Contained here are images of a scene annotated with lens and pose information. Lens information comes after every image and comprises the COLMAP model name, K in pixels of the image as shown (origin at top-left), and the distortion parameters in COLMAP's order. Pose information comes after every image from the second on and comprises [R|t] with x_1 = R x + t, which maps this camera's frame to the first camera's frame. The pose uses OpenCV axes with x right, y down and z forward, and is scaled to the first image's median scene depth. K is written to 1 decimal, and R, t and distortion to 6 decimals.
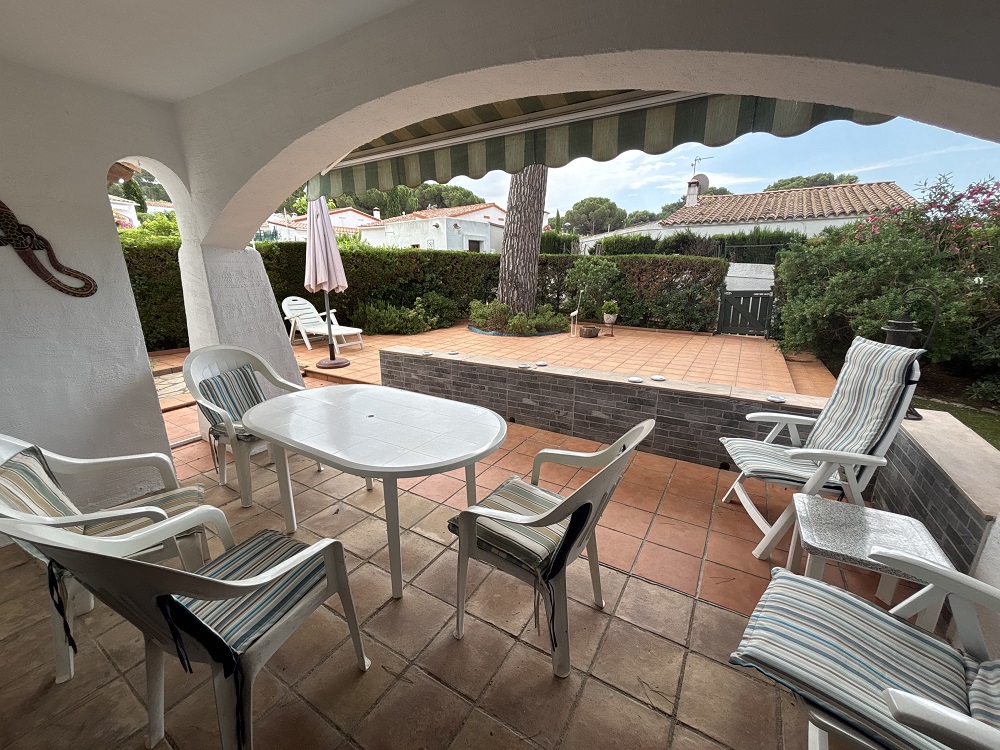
lens RADIAL K [[401.7, 0, 501.0], [0, 401.7, 379.4], [0, 0, 1]] dist [-0.001499, 0.000416]
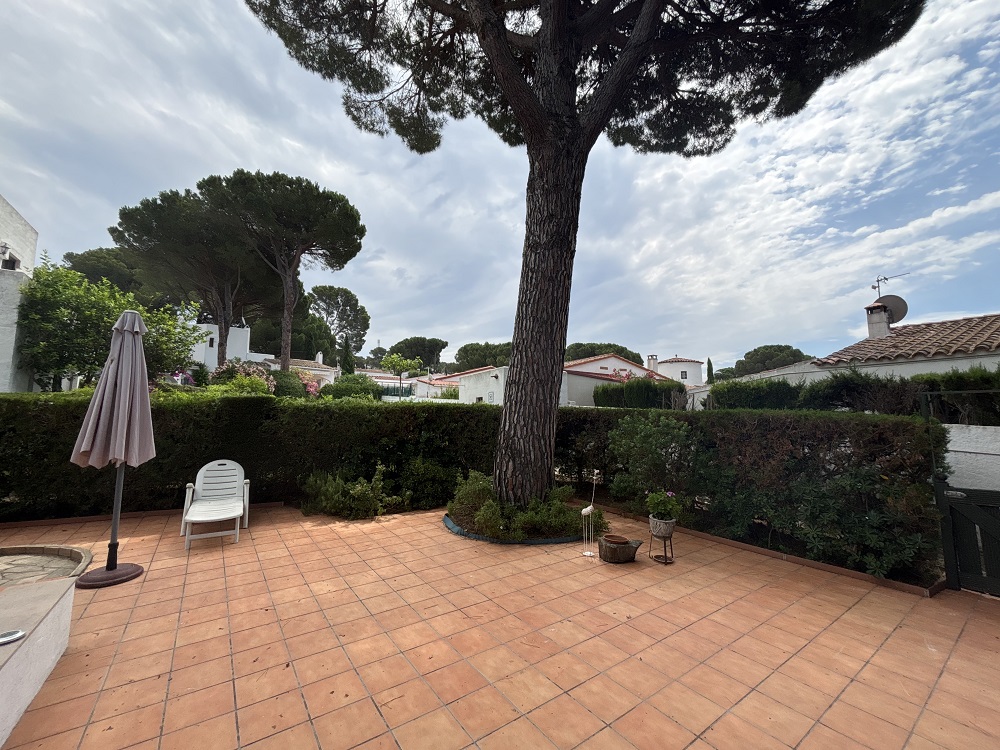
lens RADIAL K [[401.7, 0, 502.2], [0, 401.7, 377.5], [0, 0, 1]] dist [-0.001499, 0.000416]
pose [[0.919089, -0.031247, -0.392810, 0.282146], [-0.115298, 0.931900, -0.343902, -0.123421], [0.376806, 0.361367, 0.852896, 0.388565]]
